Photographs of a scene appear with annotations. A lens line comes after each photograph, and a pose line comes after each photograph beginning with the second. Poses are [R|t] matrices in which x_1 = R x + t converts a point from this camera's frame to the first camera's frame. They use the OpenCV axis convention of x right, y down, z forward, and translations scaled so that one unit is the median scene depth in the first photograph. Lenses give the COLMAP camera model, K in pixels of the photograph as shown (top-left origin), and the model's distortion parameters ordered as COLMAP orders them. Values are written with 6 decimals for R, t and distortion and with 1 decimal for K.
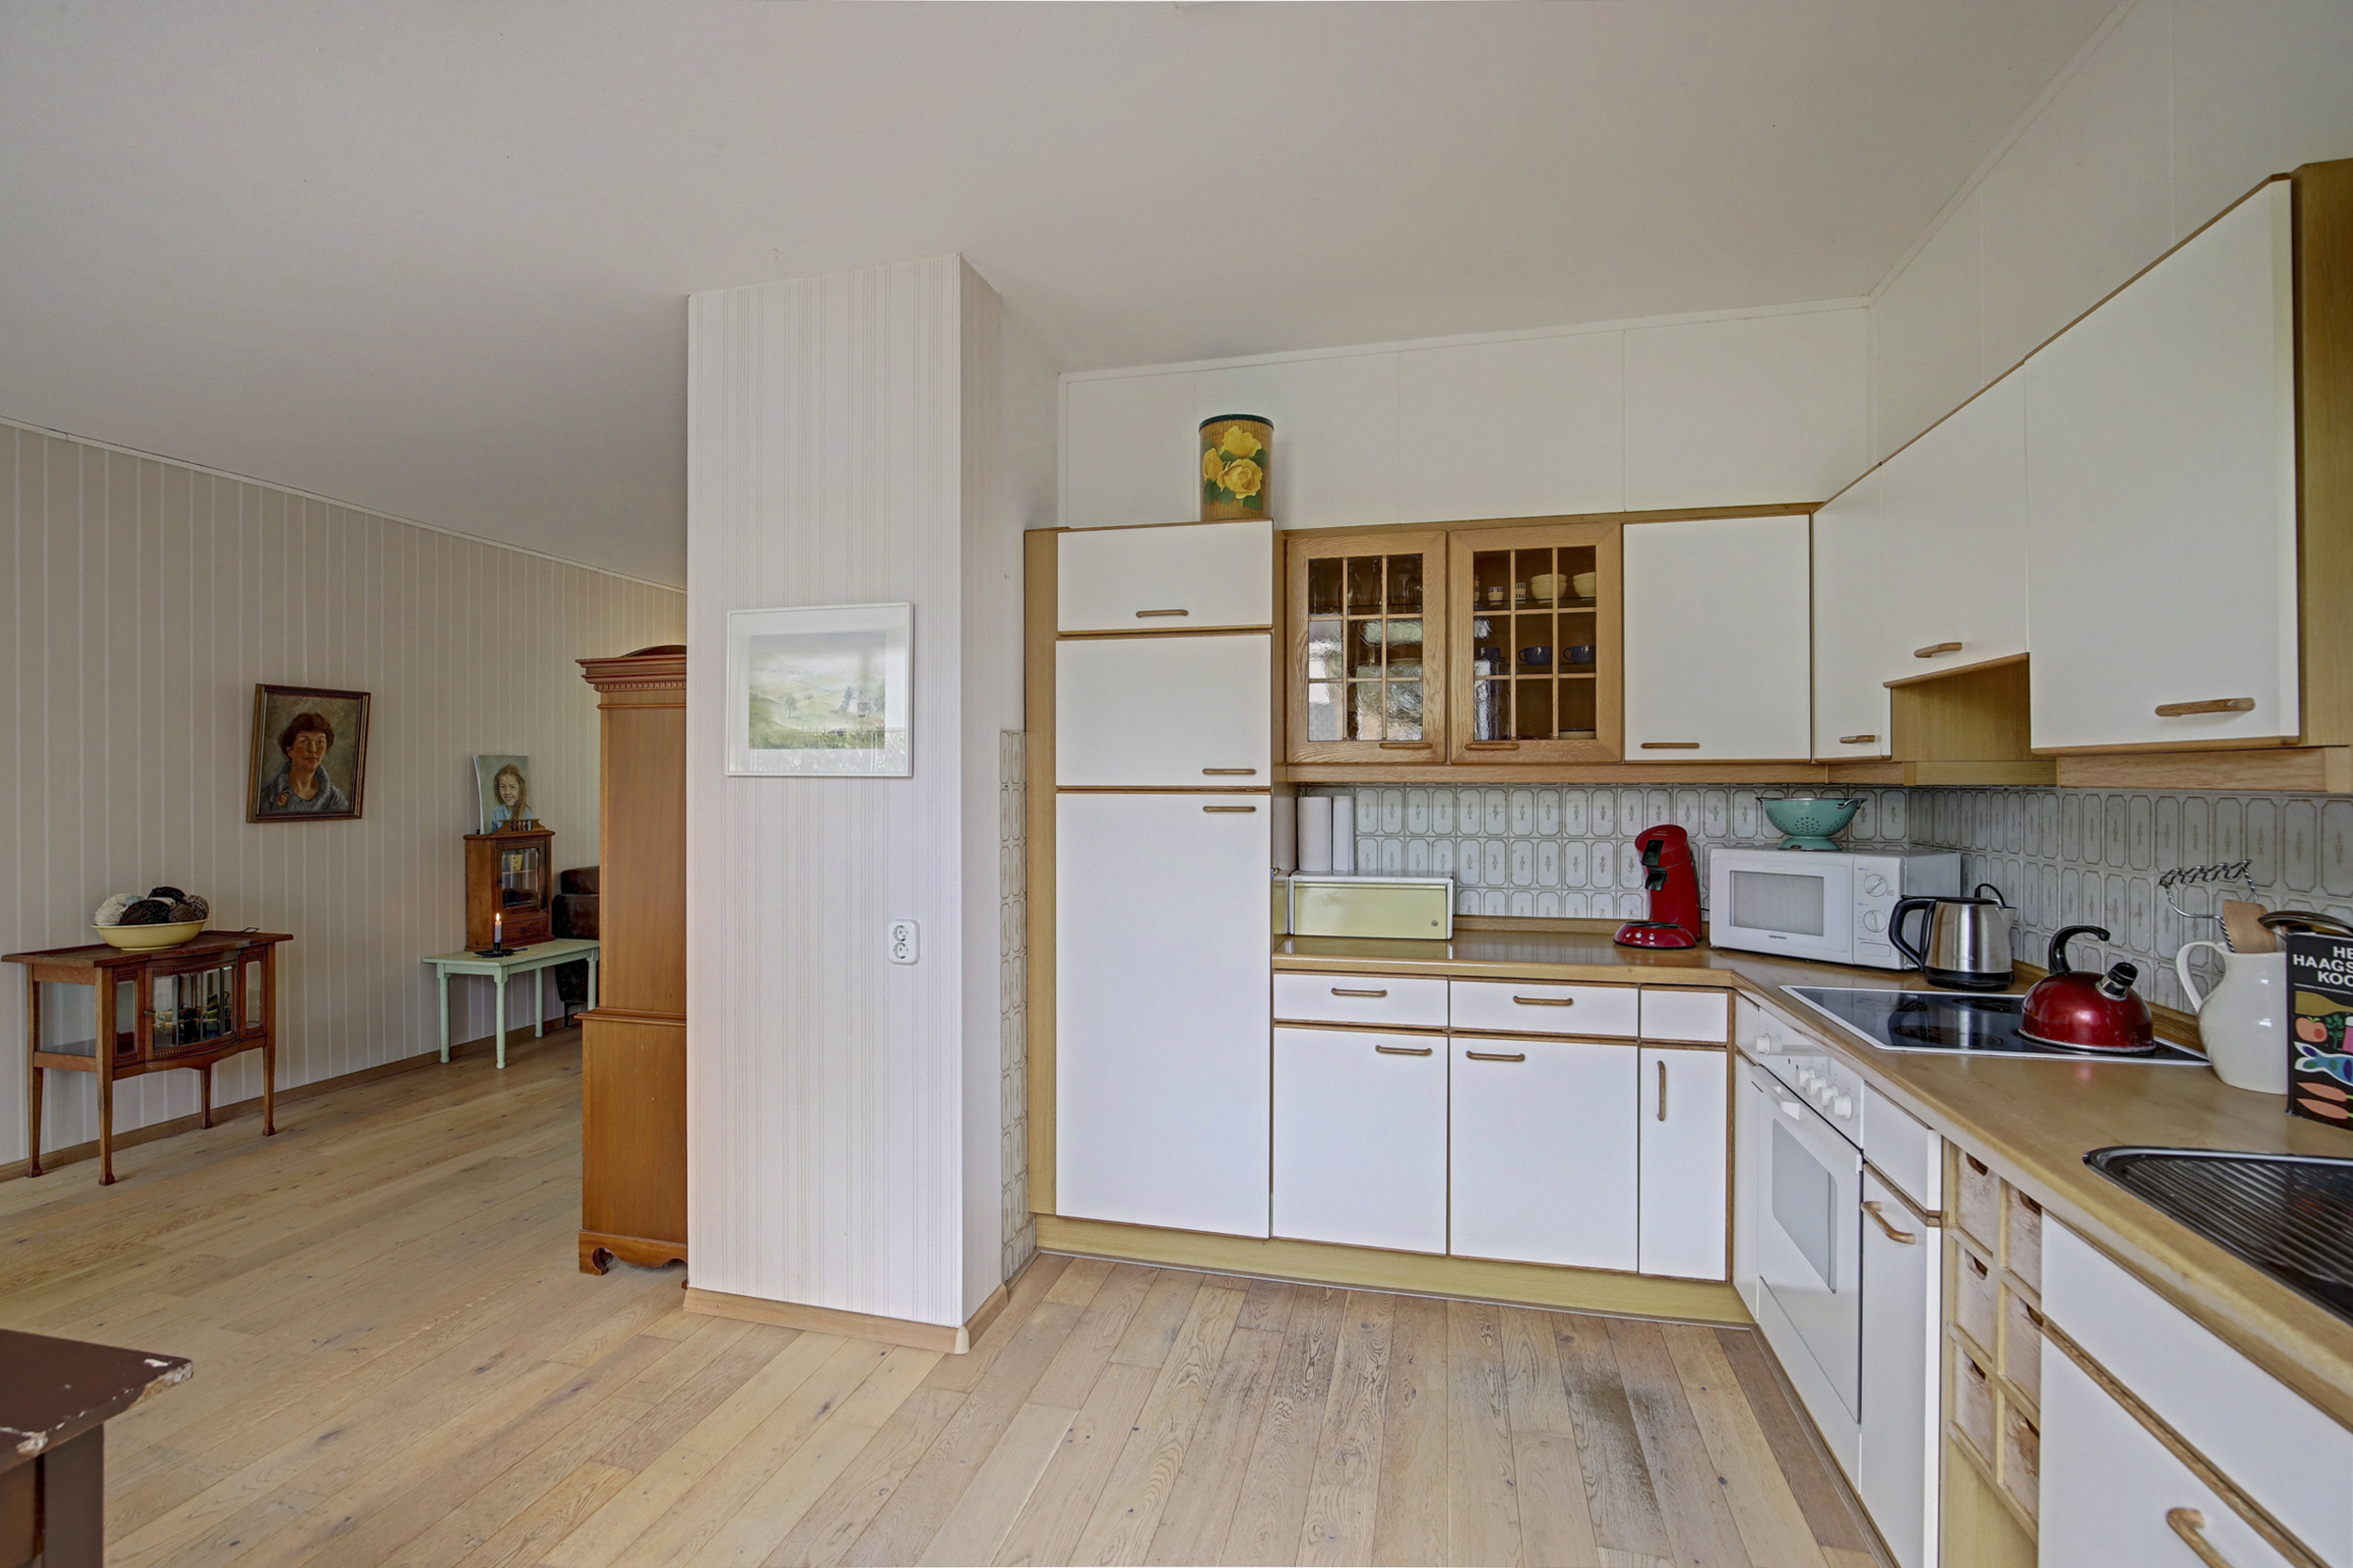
lens RADIAL K [[1086.1, 0, 1173.6], [0, 1086.1, 783.0], [0, 0, 1]] dist [-0.021990, 0.005536]
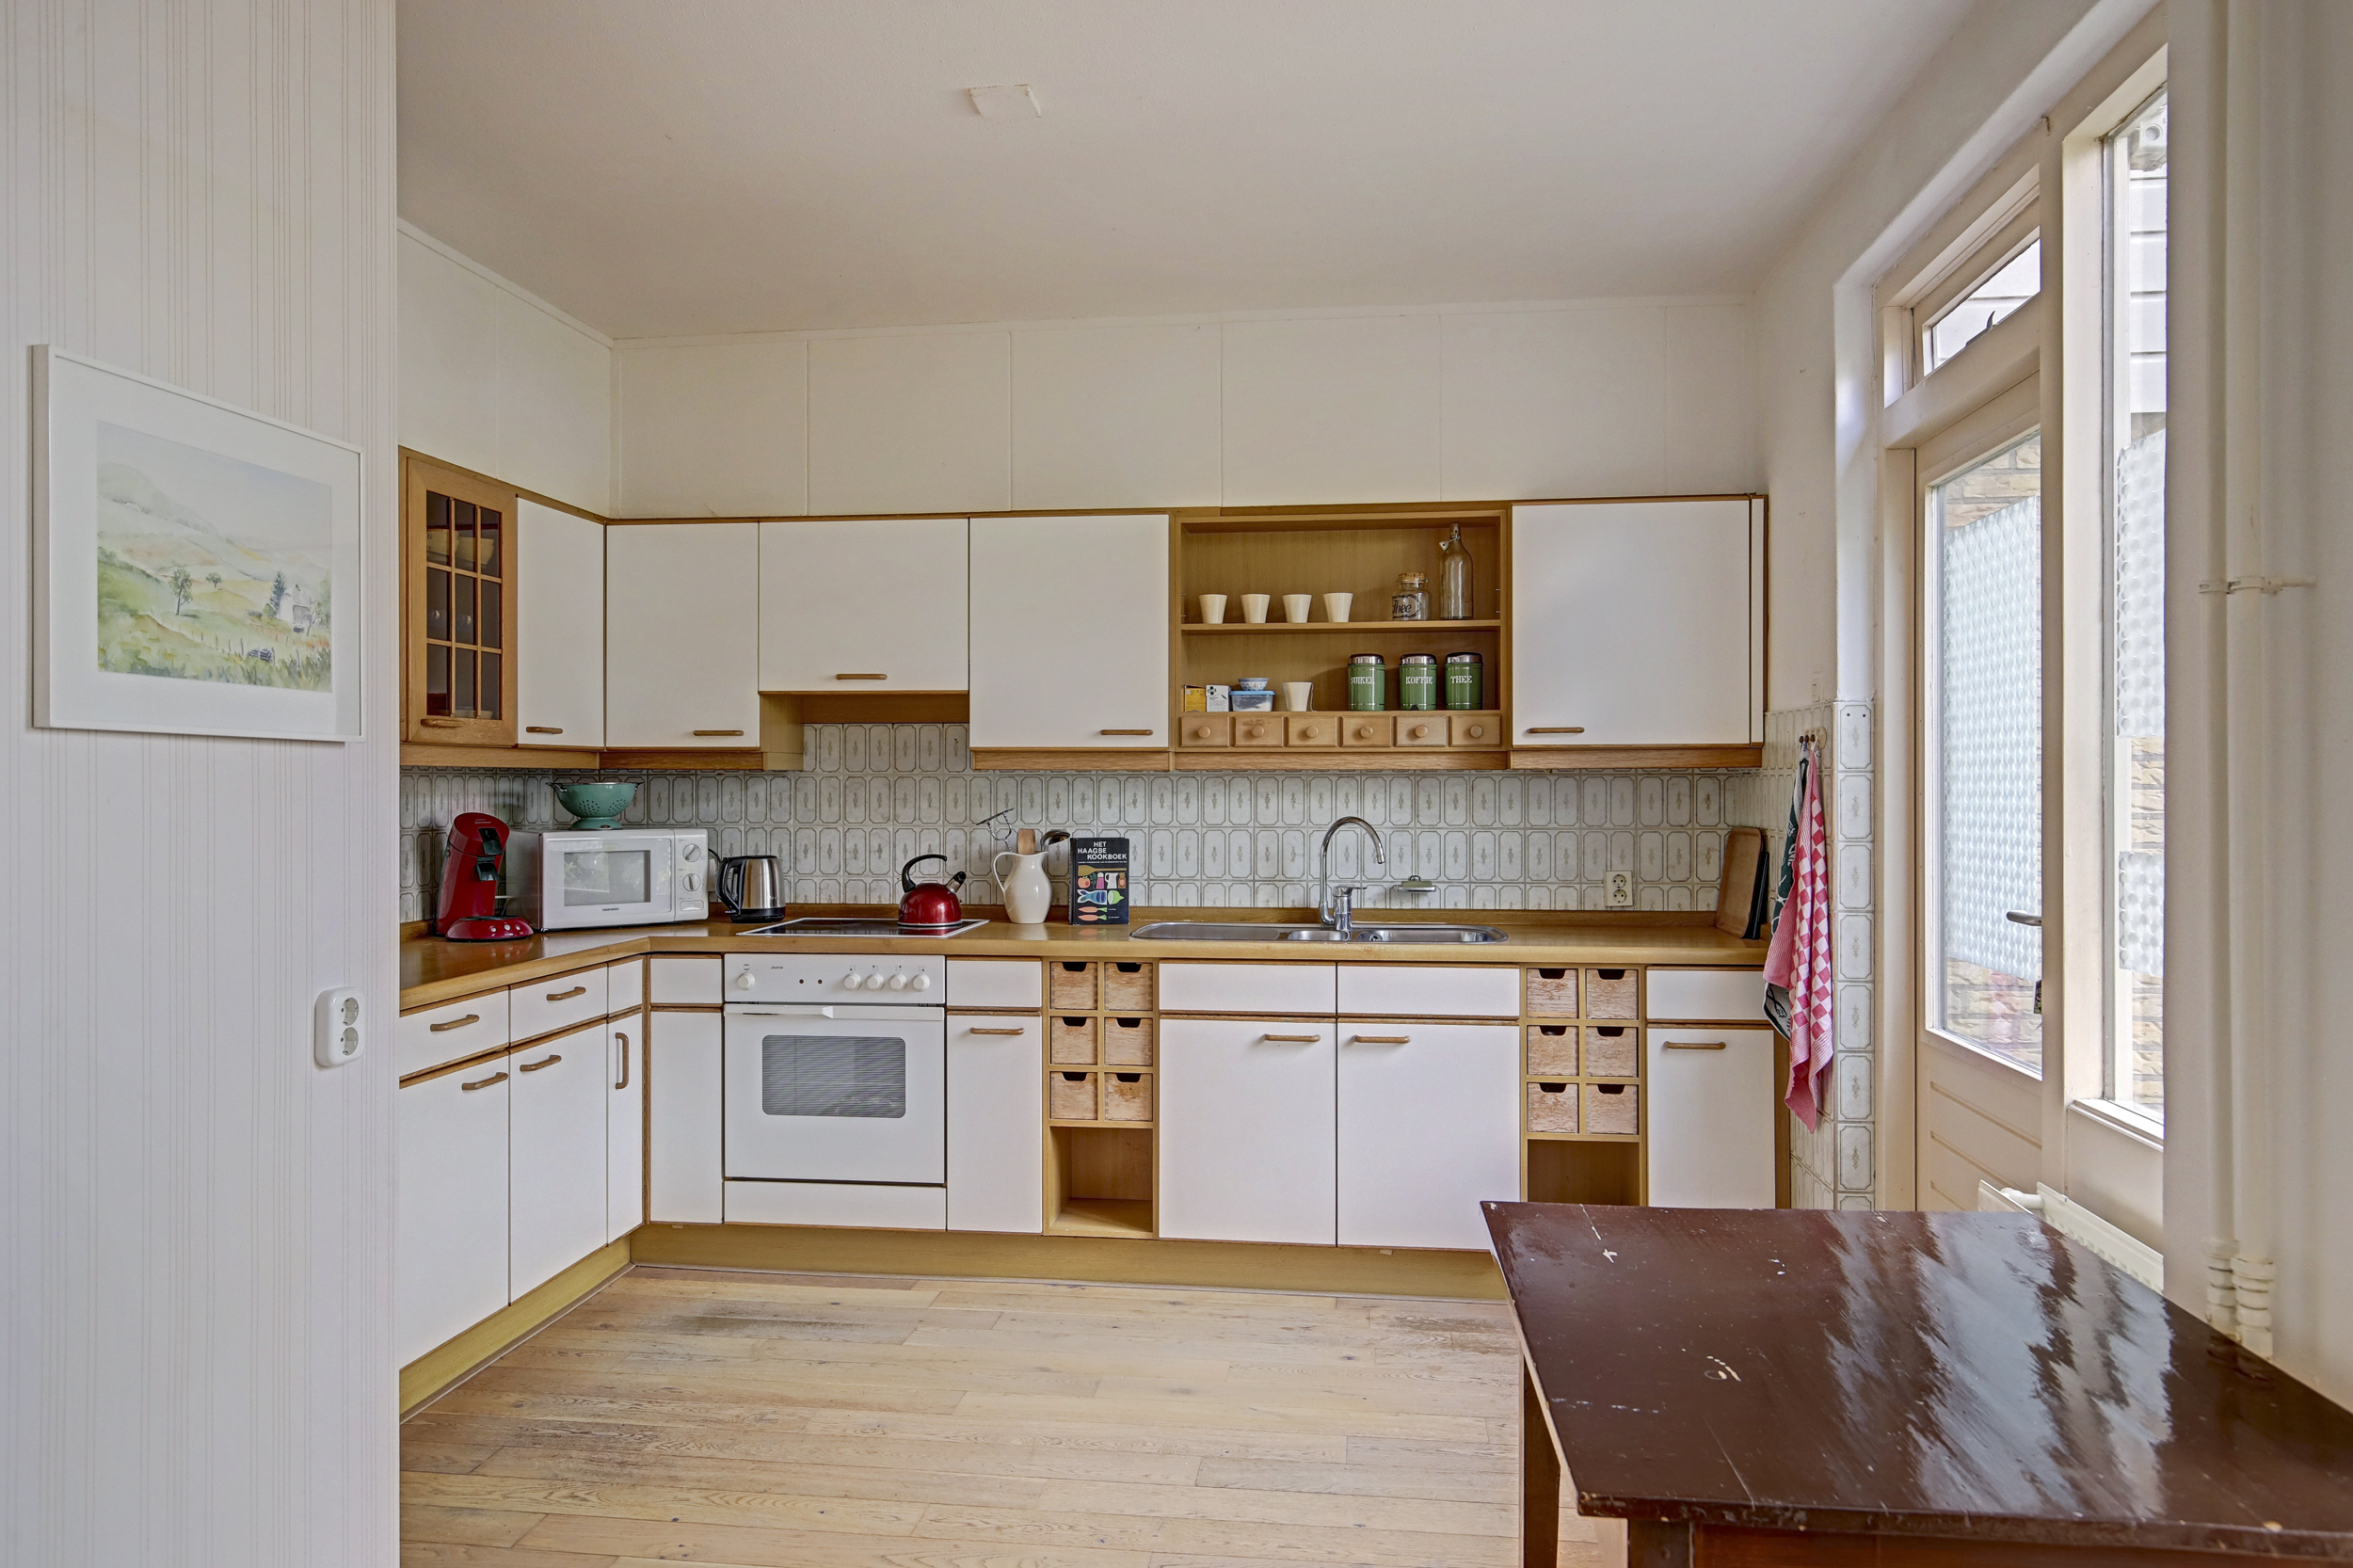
lens RADIAL K [[1546.4, 0, 1160.8], [0, 1546.4, 777.9], [0, 0, 1]] dist [0.001950, 0.001339]
pose [[-0.110567, 0.003472, 0.993863, -1.052191], [0.004144, 0.999987, -0.003033, 0.016442], [-0.993860, 0.003784, -0.110580, 0.613774]]
